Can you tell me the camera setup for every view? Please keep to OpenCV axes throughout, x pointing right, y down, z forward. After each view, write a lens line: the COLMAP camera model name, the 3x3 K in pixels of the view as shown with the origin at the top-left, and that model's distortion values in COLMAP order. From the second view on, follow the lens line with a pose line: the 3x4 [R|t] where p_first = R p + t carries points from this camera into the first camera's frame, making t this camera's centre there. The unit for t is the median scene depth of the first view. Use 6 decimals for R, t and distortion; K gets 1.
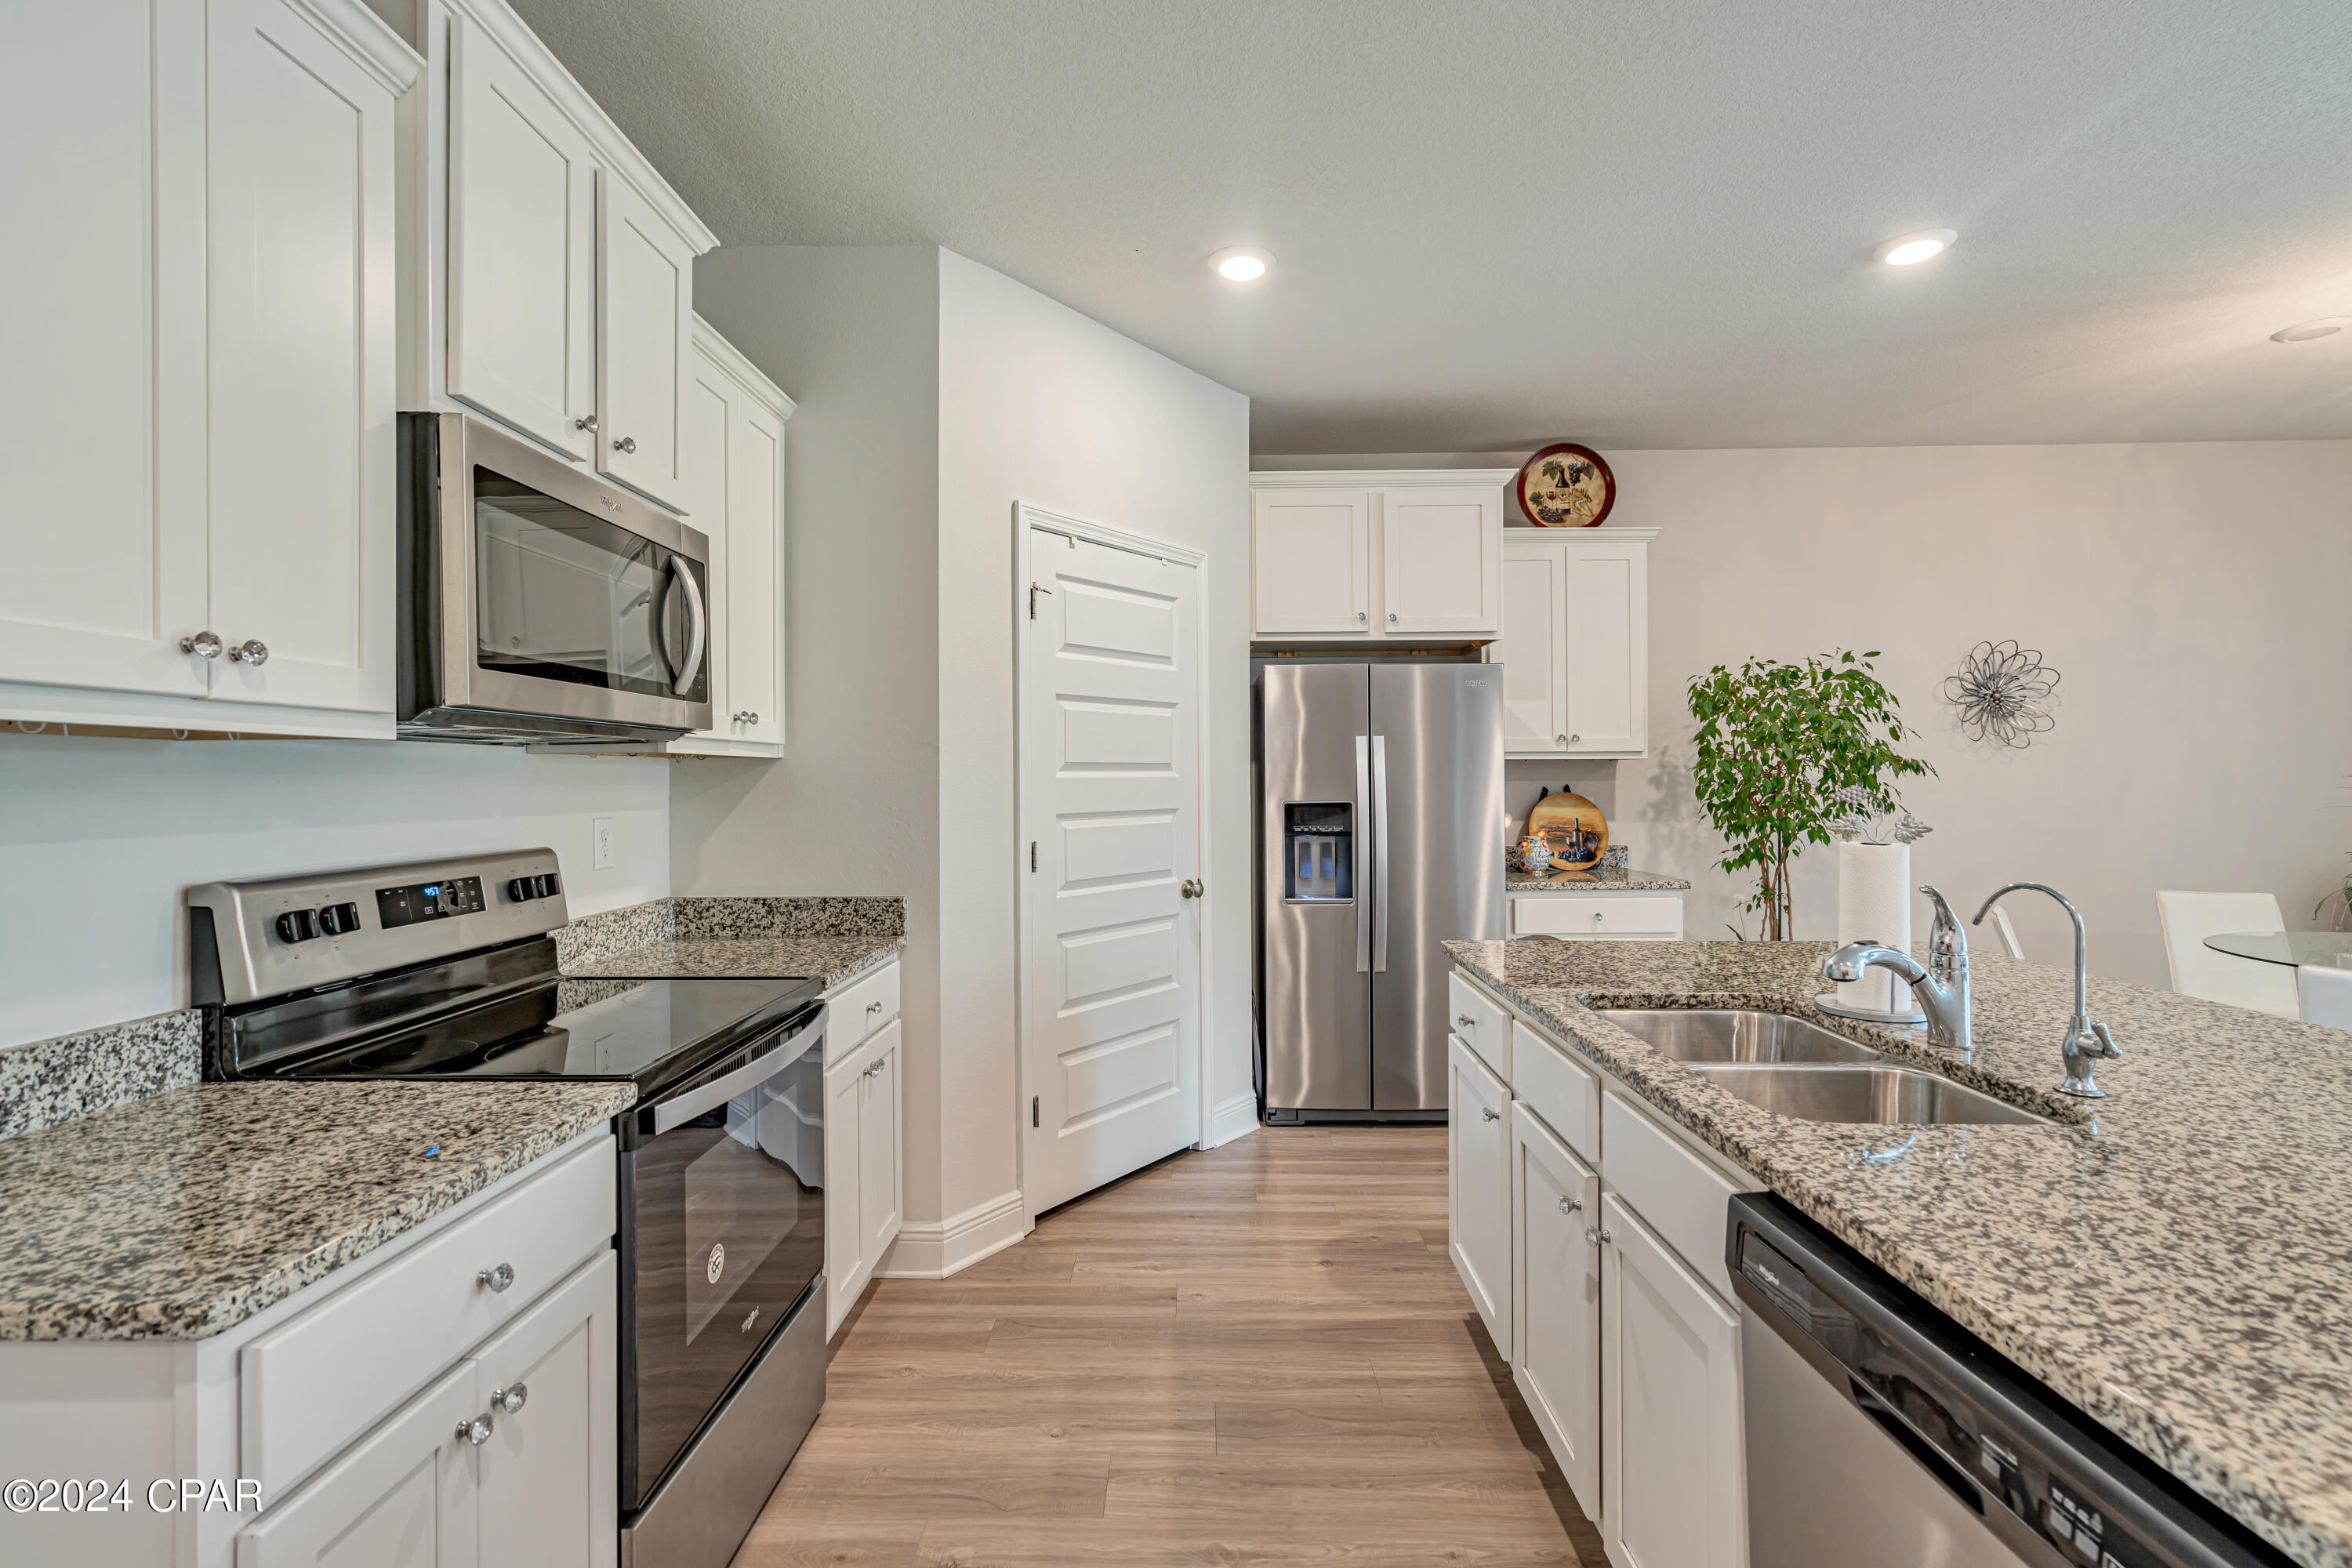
lens RADIAL K [[1067.6, 0, 1177.6], [0, 1067.6, 777.3], [0, 0, 1]] dist [-0.003040, 0.000501]
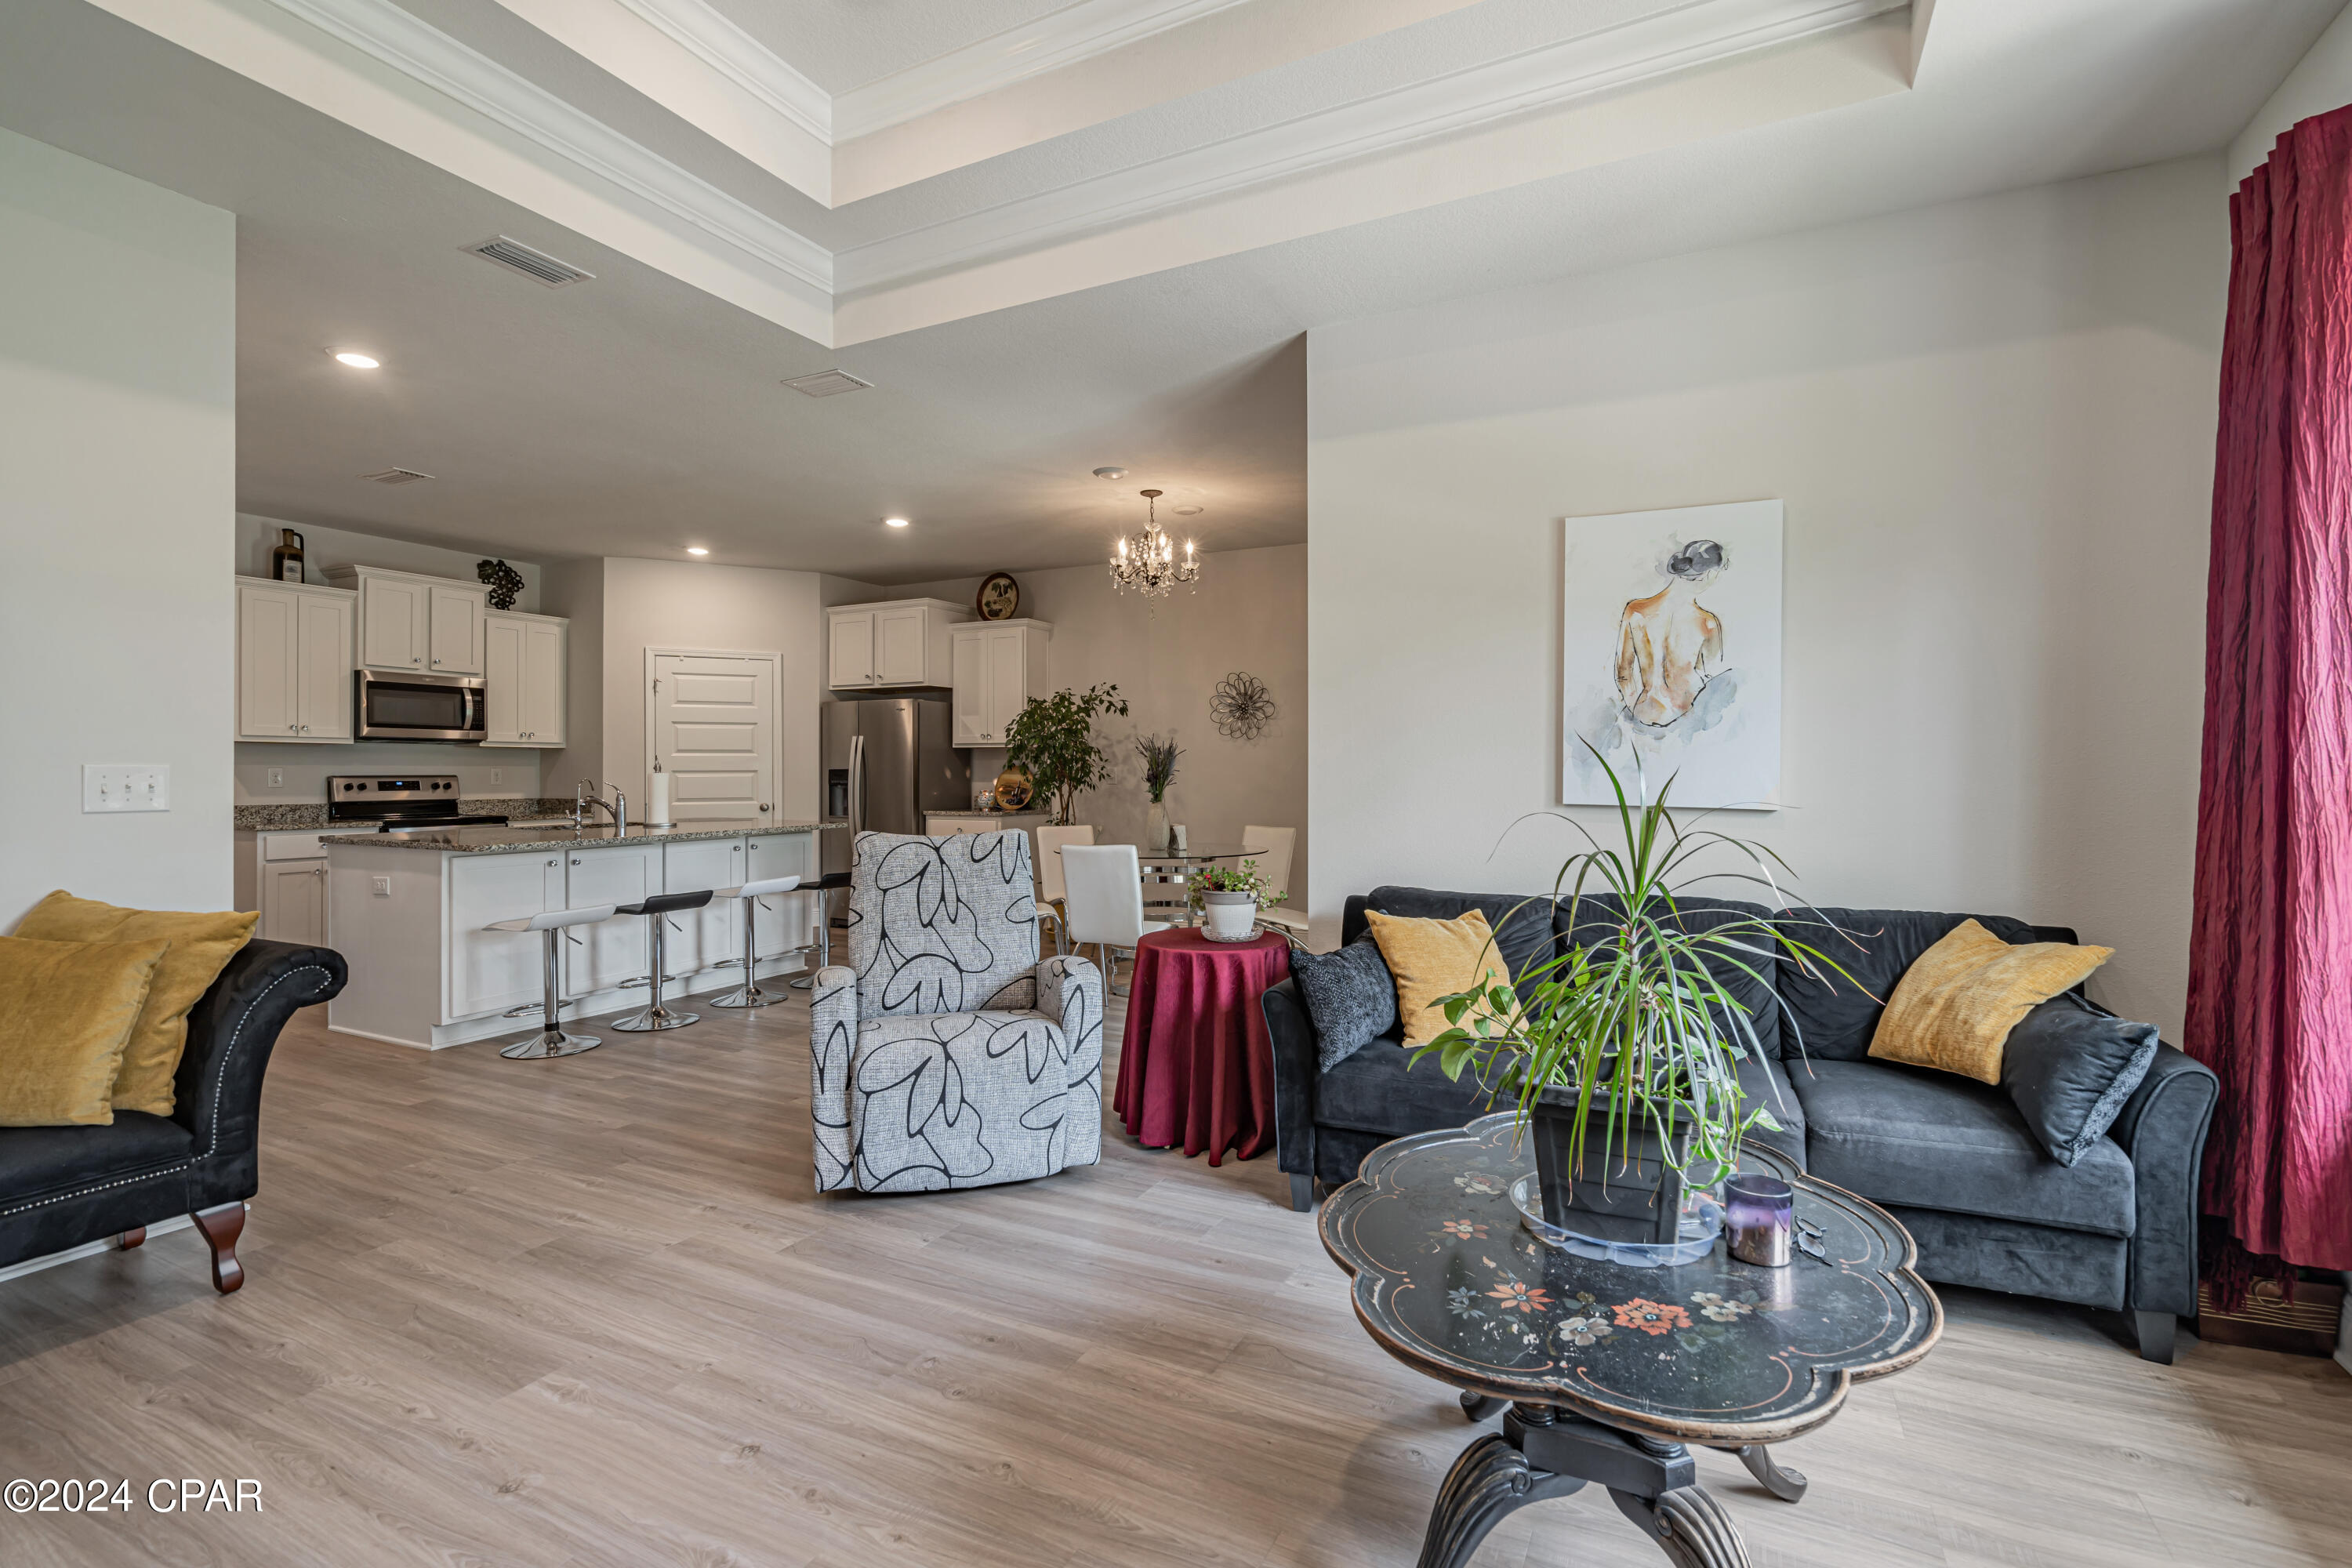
lens RADIAL K [[1080.4, 0, 1182.3], [0, 1080.4, 774.6], [0, 0, 1]] dist [-0.000774, 0.000415]
pose [[0.899876, 0.007018, -0.436089, 1.619412], [-0.004561, 0.999967, 0.006680, 0.017194], [0.436121, -0.004022, 0.899879, -0.577824]]
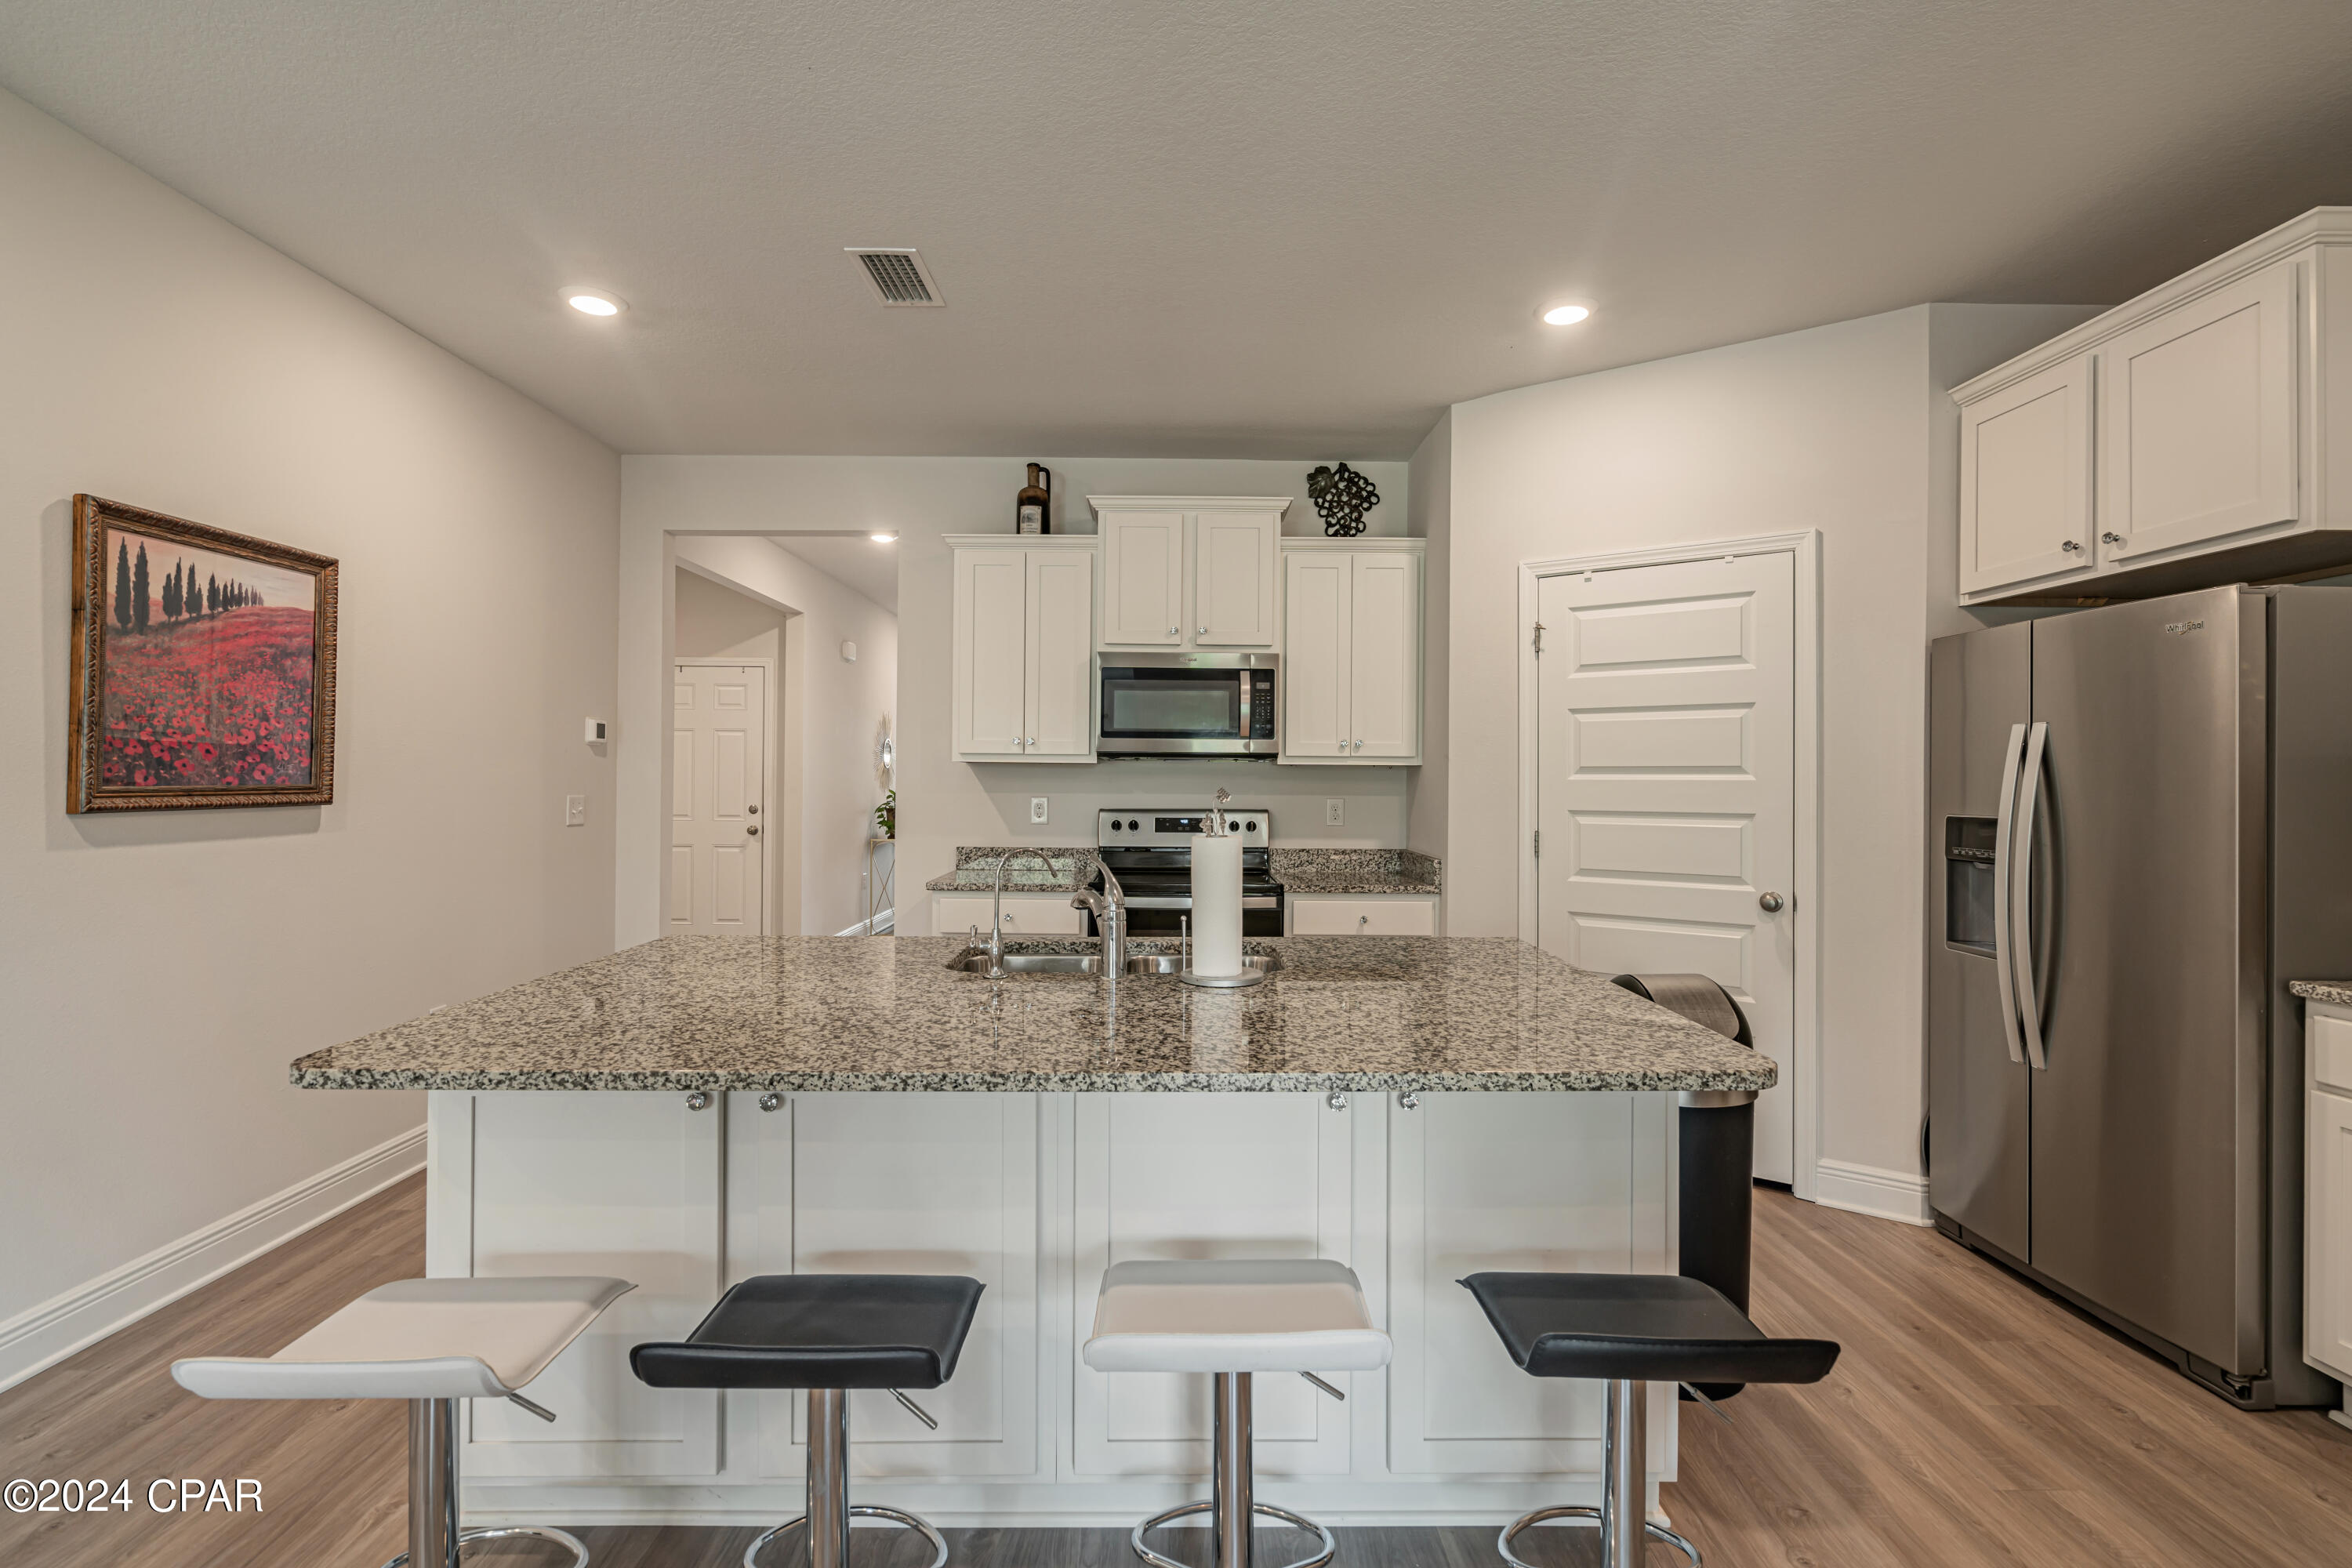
lens RADIAL K [[1068.5, 0, 1175.4], [0, 1068.5, 782.0], [0, 0, 1]] dist [0.000450, 0.001010]
pose [[0.027109, 0.008128, -0.999599, 0.851998], [-0.006433, 0.999948, 0.007956, -0.003040], [0.999612, 0.006215, 0.027160, 0.423863]]
